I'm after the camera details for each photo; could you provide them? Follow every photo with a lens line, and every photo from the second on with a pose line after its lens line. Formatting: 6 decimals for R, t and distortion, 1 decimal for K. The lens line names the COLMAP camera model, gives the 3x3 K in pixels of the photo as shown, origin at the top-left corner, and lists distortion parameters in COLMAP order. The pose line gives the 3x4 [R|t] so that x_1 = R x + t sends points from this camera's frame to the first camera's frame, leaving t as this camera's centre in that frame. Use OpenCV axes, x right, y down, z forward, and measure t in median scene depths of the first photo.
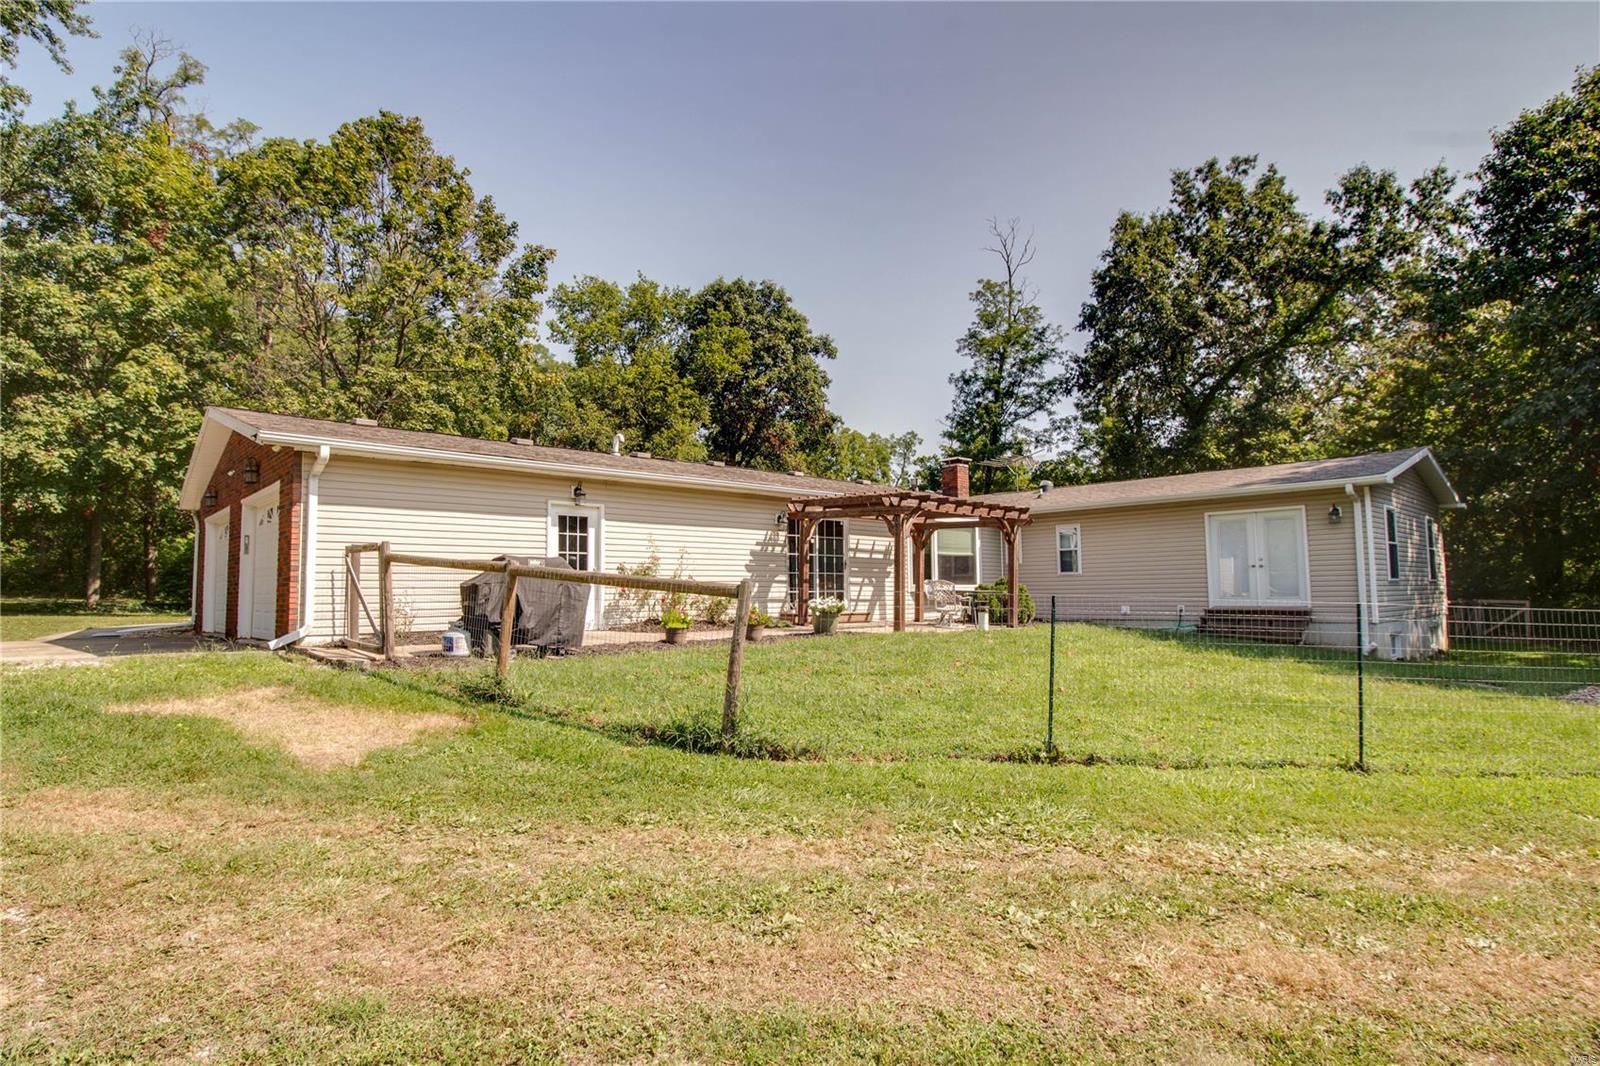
lens RADIAL K [[848.9, 0, 779.8], [0, 848.9, 531.8], [0, 0, 1]] dist [-0.002836, -0.000523]
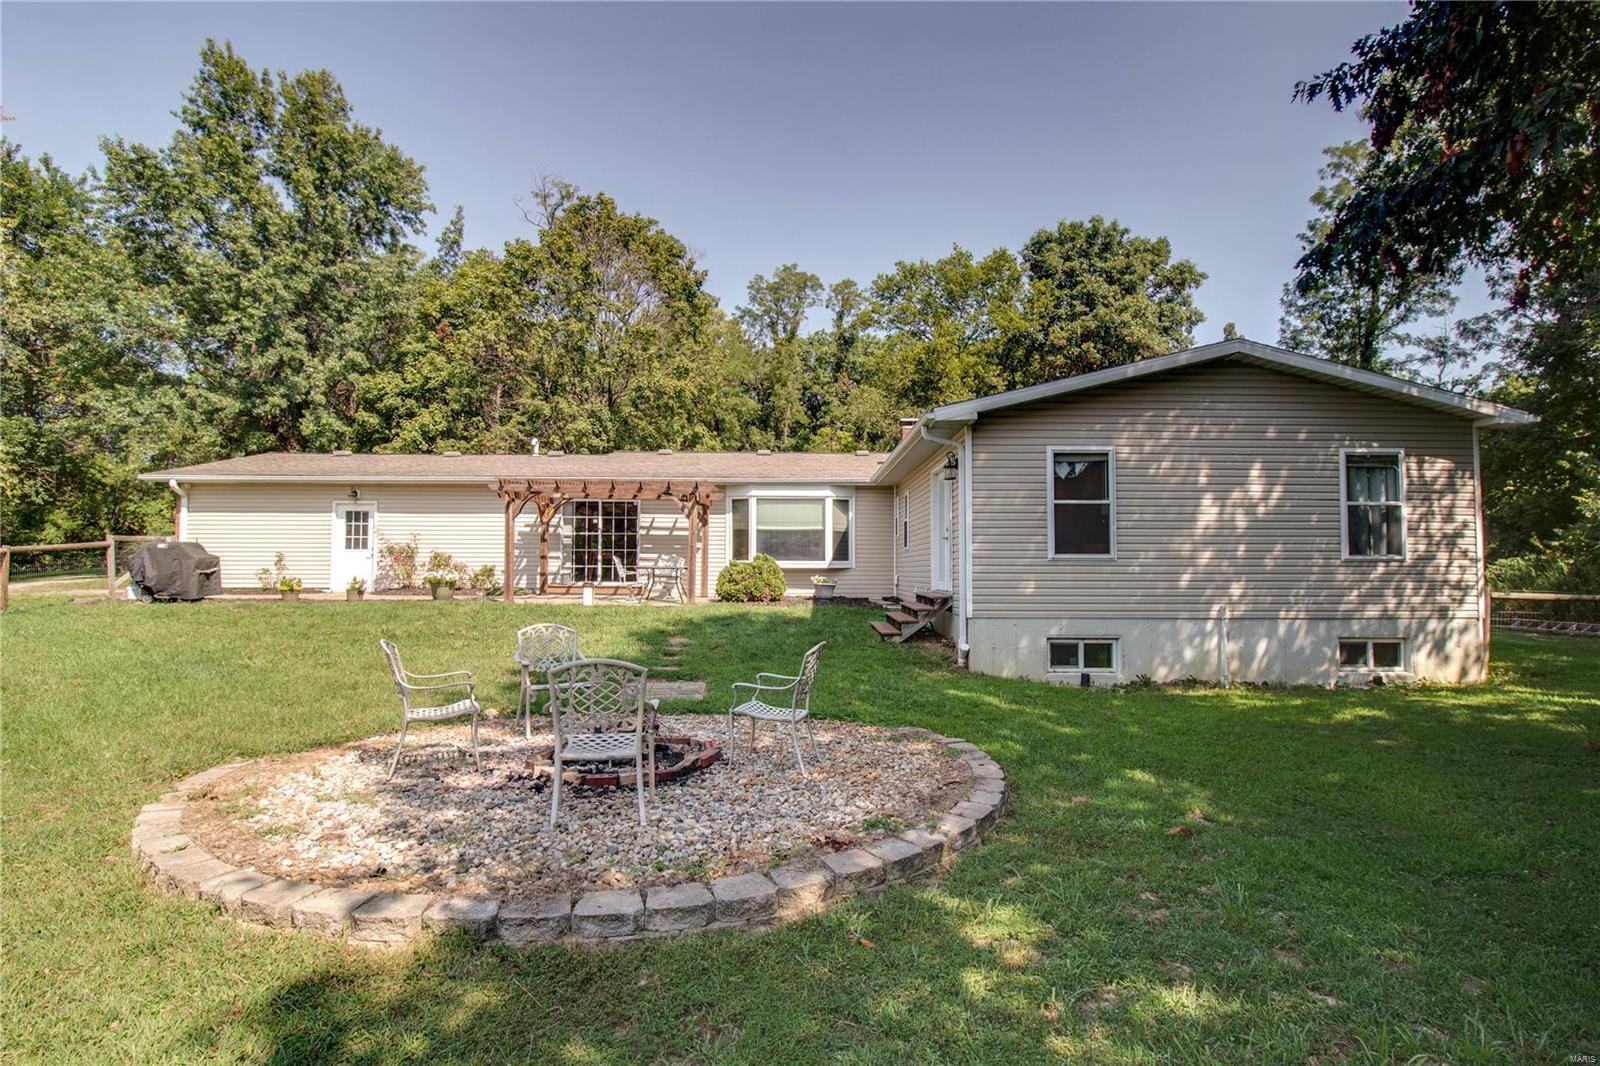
lens RADIAL K [[848.9, 0, 779.8], [0, 848.9, 531.8], [0, 0, 1]] dist [-0.002836, -0.000523]
pose [[0.740800, -0.016375, -0.671526, 1.007213], [0.037985, 0.999124, 0.017541, 0.015017], [0.670650, -0.038502, 0.740774, 0.343424]]
